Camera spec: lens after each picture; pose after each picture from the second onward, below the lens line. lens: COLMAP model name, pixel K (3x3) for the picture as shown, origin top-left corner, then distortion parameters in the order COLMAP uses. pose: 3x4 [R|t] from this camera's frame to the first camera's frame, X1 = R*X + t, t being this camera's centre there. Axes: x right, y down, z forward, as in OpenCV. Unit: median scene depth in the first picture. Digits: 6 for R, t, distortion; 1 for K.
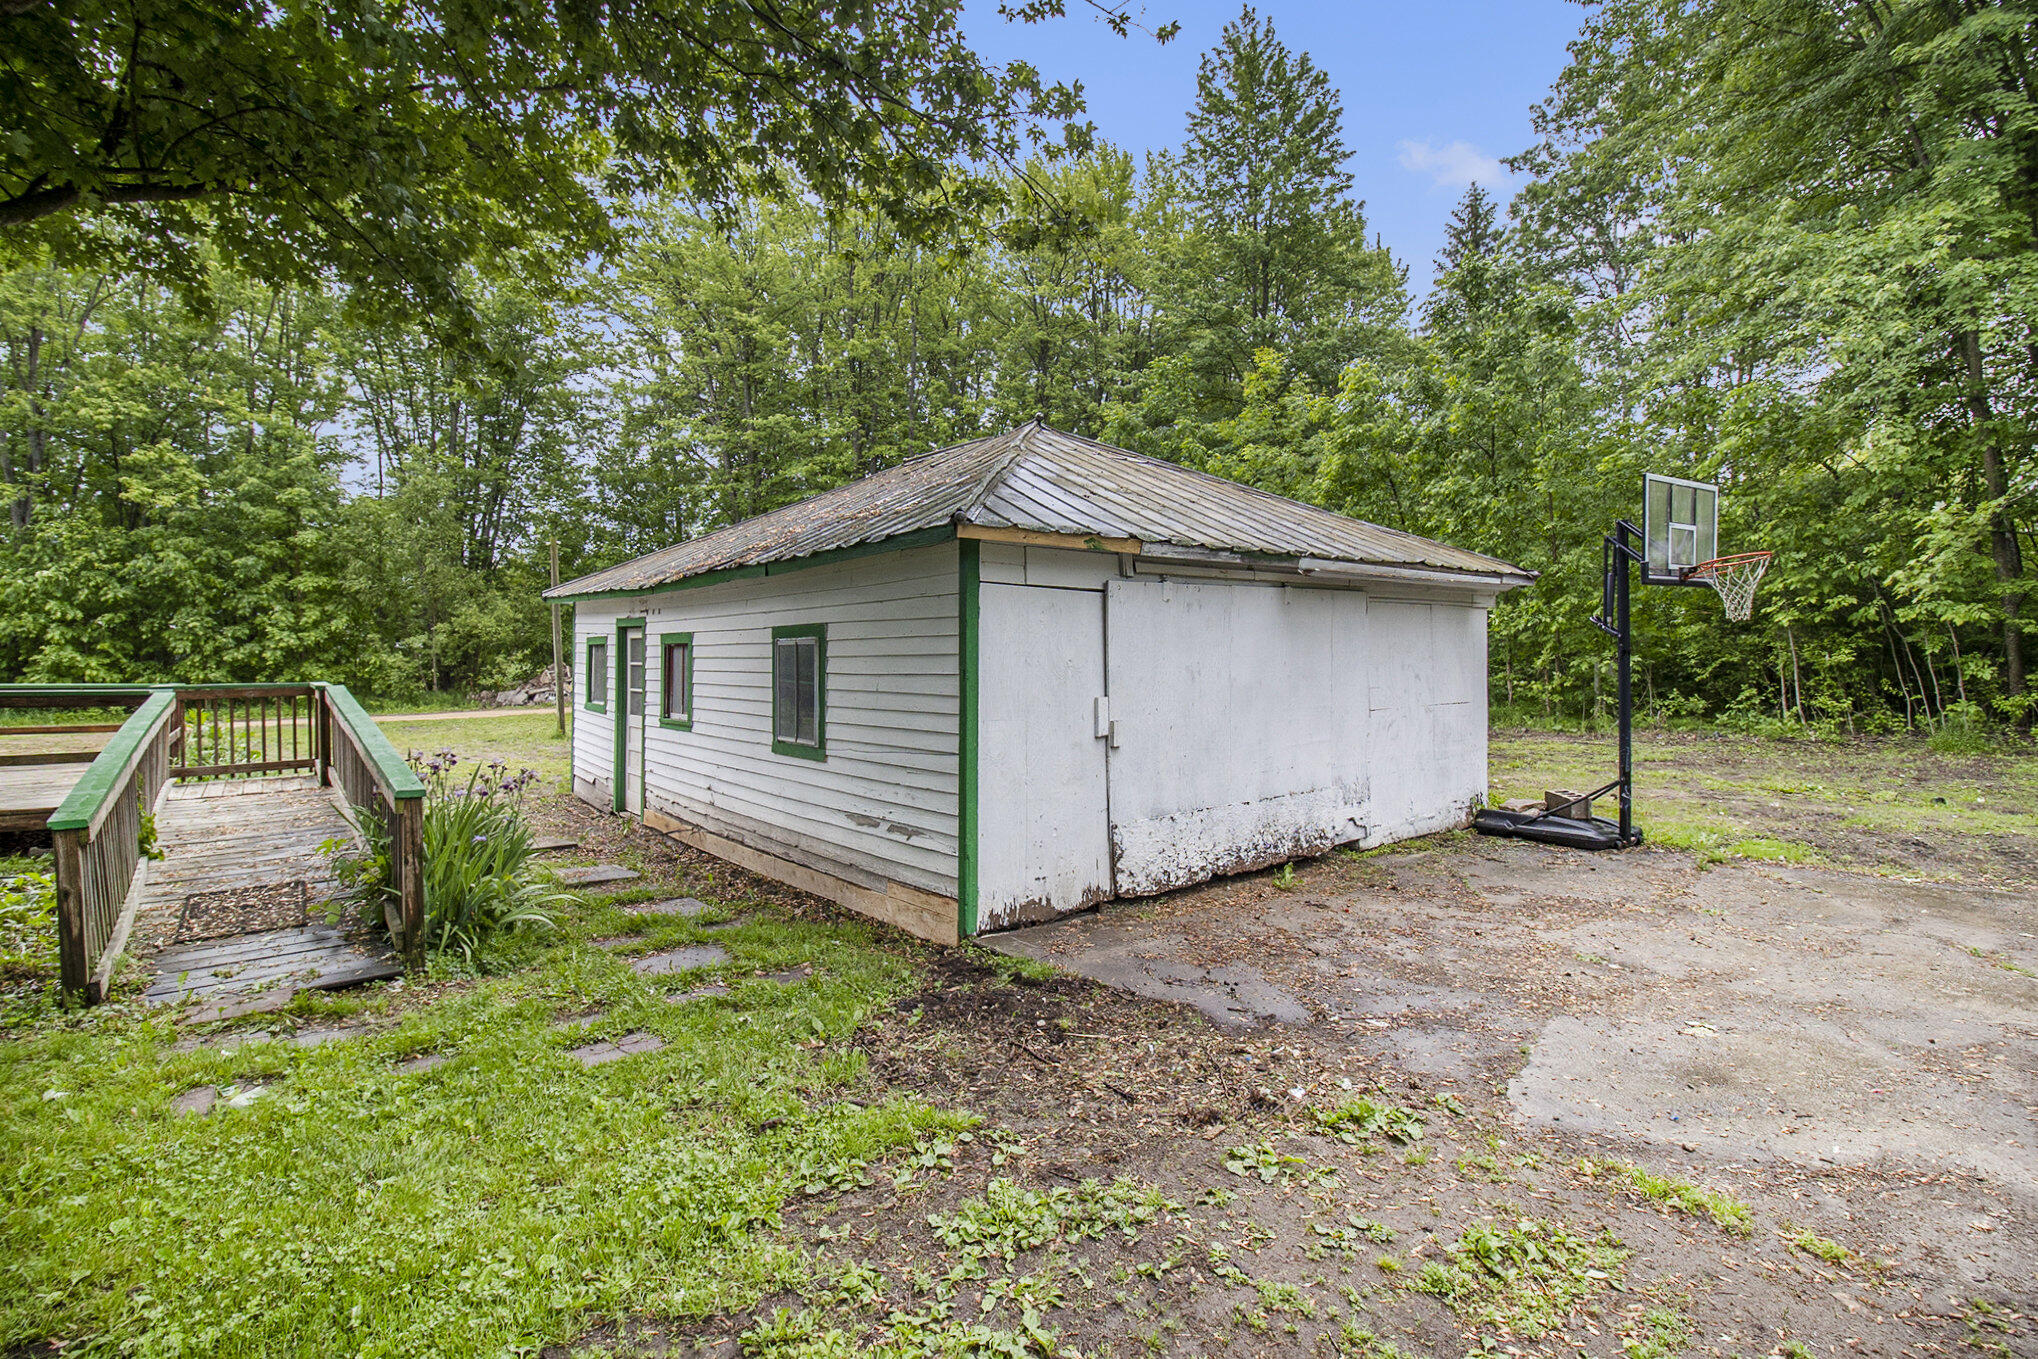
lens RADIAL K [[1094.4, 0, 1018.3], [0, 1094.4, 672.5], [0, 0, 1]] dist [-0.000383, -0.000315]
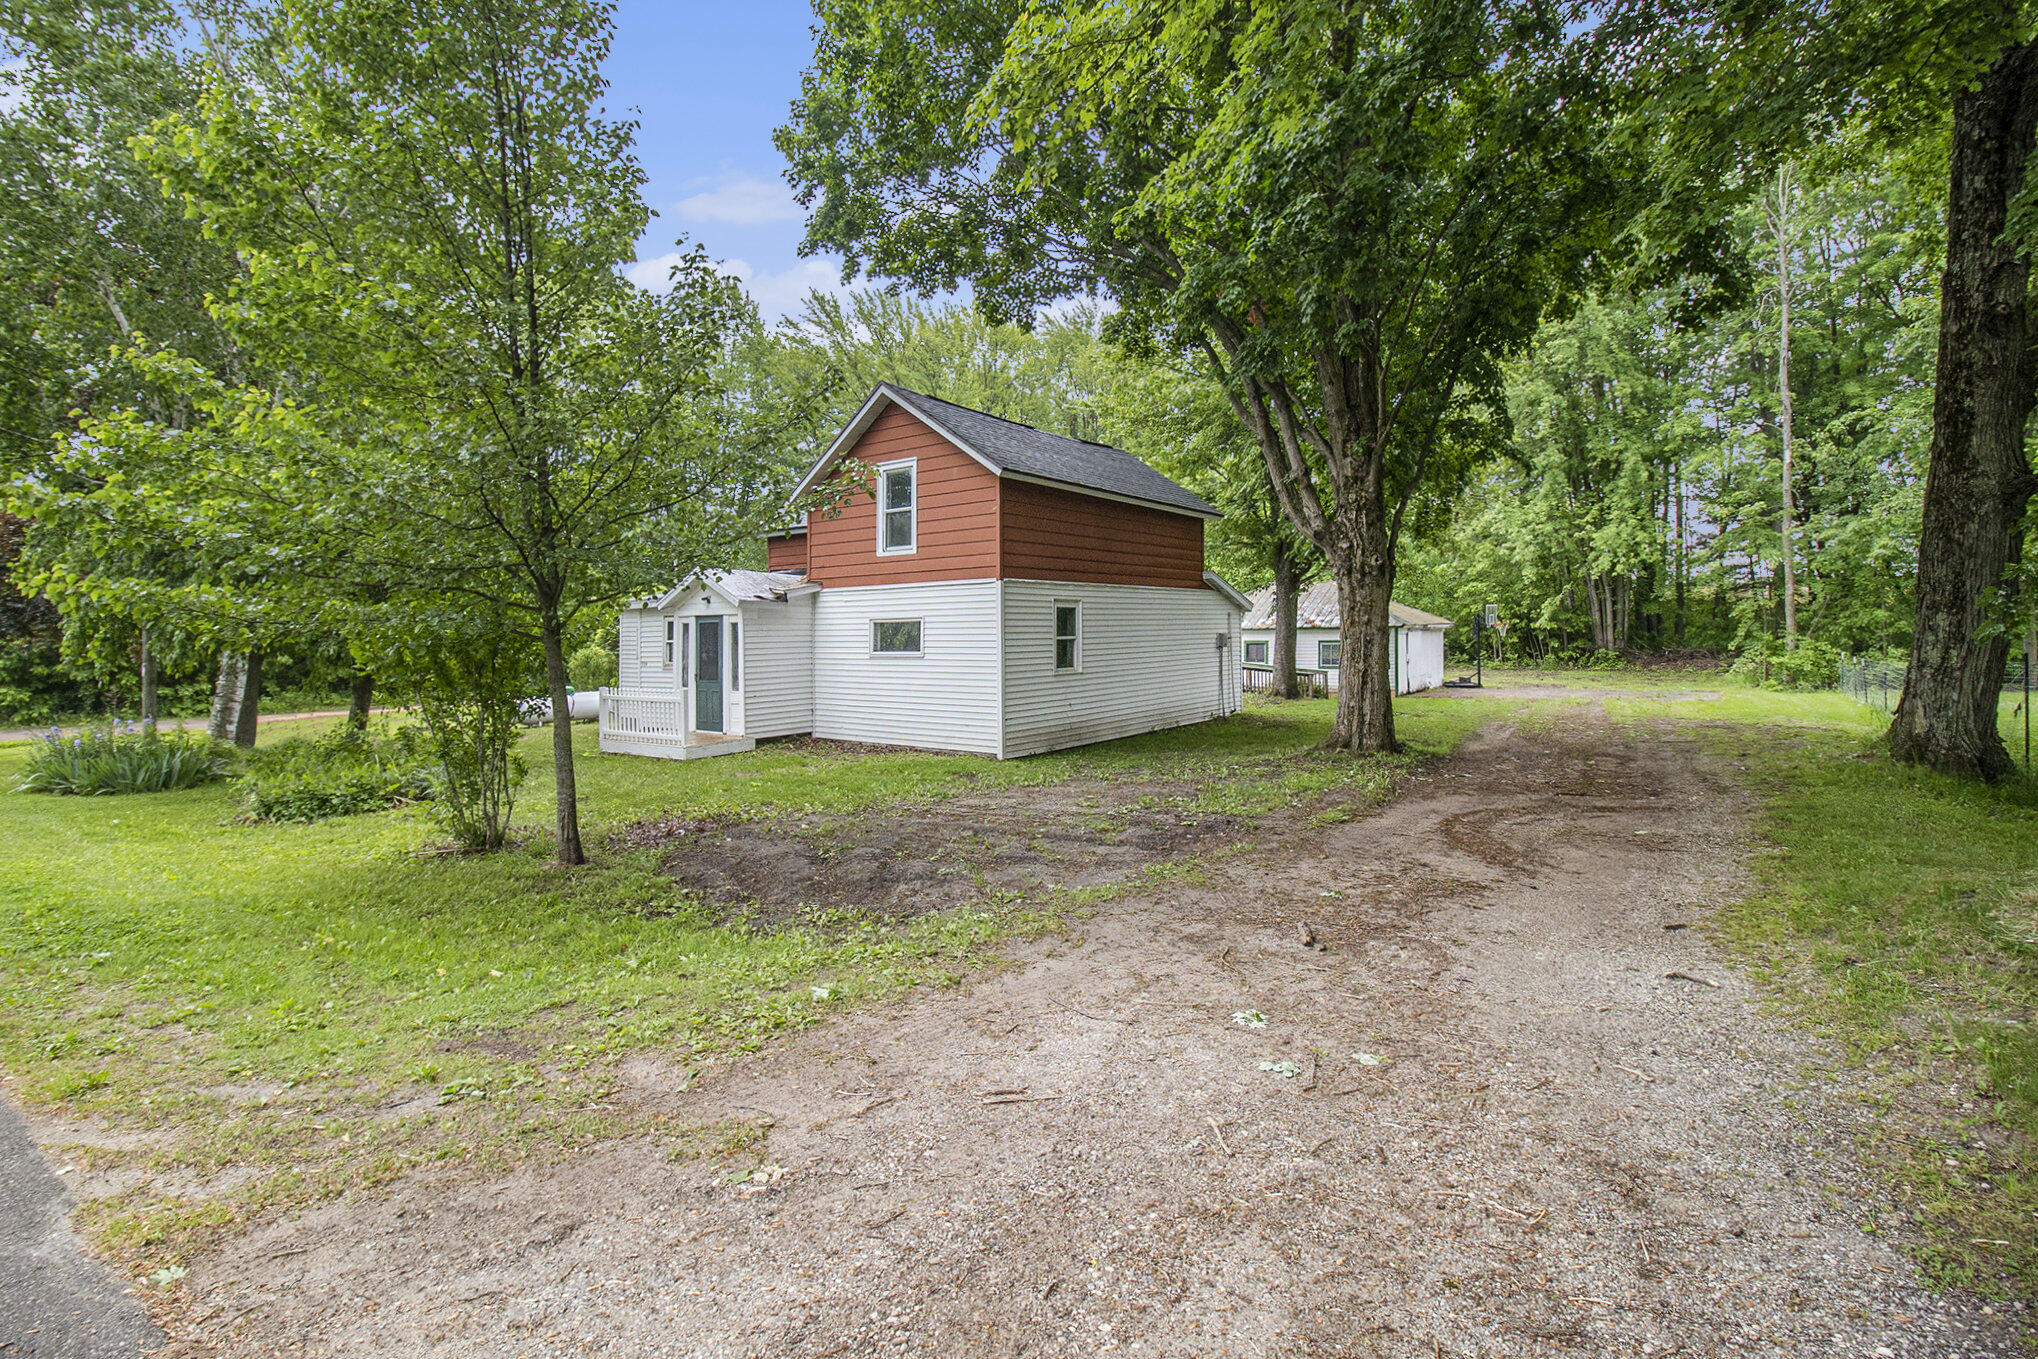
lens RADIAL K [[996.4, 0, 1020.3], [0, 996.4, 677.4], [0, 0, 1]] dist [-0.002707, -0.000512]
pose [[0.977996, -0.022257, 0.207435, -1.135301], [0.015474, 0.999293, 0.034263, -0.026345], [-0.208051, -0.030299, 0.977649, -1.380974]]
